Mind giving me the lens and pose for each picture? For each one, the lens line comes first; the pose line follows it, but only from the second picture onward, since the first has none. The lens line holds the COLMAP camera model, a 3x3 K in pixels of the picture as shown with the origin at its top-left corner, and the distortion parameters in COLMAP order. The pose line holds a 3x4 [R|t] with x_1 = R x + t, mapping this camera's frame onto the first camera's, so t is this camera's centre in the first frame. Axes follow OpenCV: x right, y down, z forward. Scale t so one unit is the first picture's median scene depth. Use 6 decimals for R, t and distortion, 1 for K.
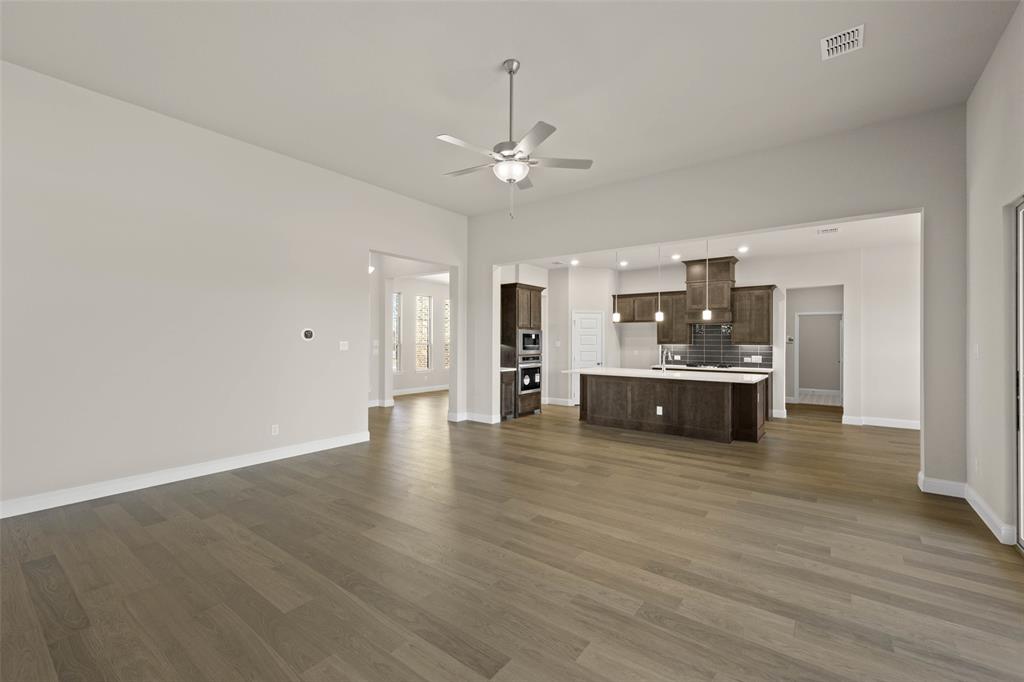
lens RADIAL K [[437.0, 0, 508.8], [0, 437.0, 341.2], [0, 0, 1]] dist [0.001173, 0.000436]
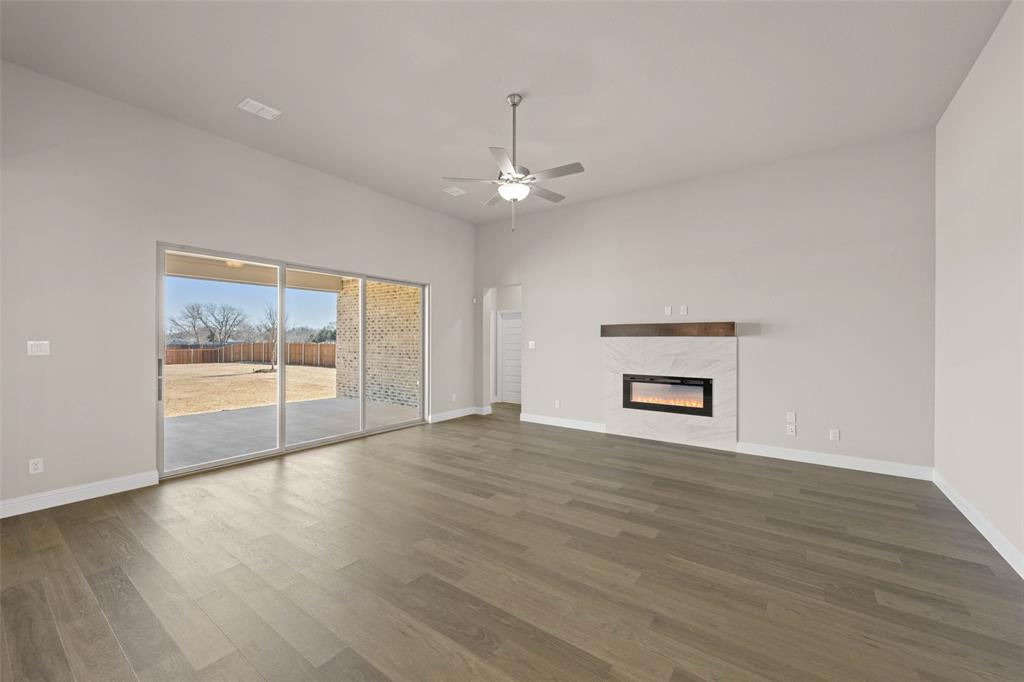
lens RADIAL K [[404.8, 0, 512.4], [0, 404.8, 342.6], [0, 0, 1]] dist [-0.000342, -0.000307]
pose [[-0.999549, -0.006256, -0.029388, 0.036361], [-0.006319, 0.999978, 0.002067, -0.000044], [0.029374, 0.002252, -0.999566, 2.036837]]
